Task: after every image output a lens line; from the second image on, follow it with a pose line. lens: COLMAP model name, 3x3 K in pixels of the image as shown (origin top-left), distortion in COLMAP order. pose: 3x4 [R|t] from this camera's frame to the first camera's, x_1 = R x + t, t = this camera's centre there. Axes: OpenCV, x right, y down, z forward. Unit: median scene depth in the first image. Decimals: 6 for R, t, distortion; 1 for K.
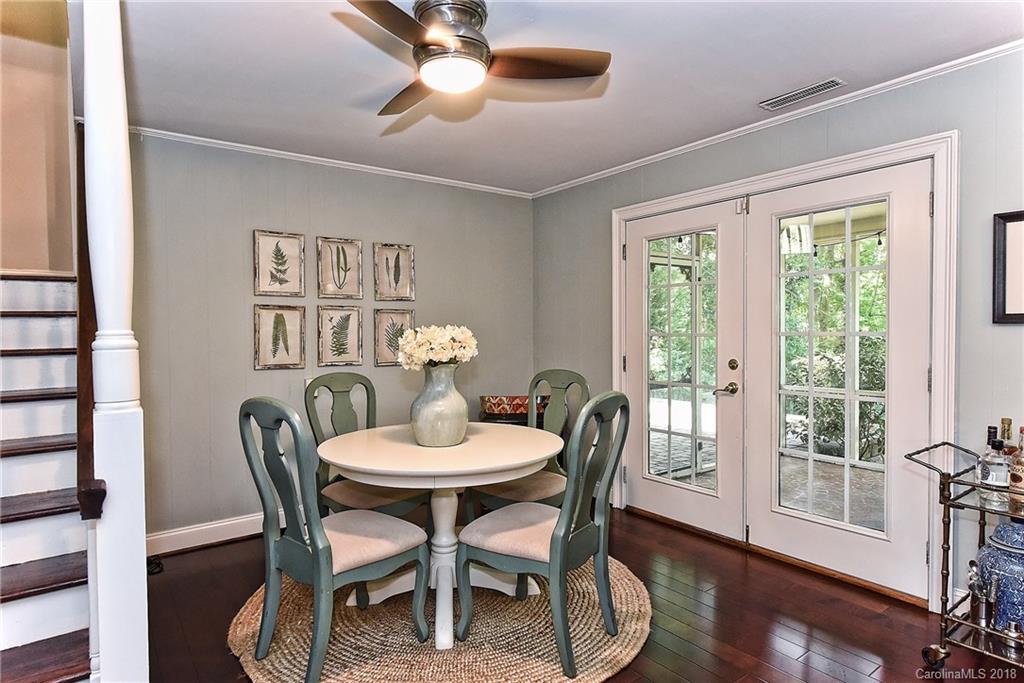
lens RADIAL K [[578.4, 0, 511.6], [0, 578.4, 341.8], [0, 0, 1]] dist [-0.031923, -0.000520]
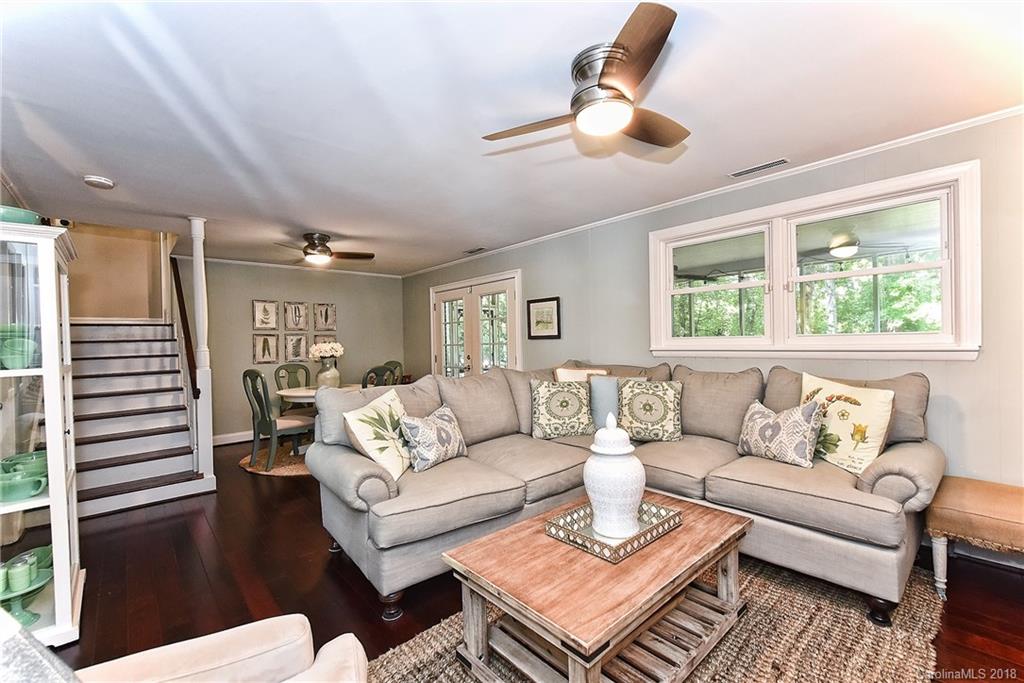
lens RADIAL K [[410.9, 0, 503.5], [0, 410.9, 341.2], [0, 0, 1]] dist [0.002213, -0.002299]
pose [[0.994561, -0.013643, 0.103260, 0.333557], [0.016145, 0.999595, -0.023435, 0.014592], [-0.102898, 0.024975, 0.994378, -0.644140]]
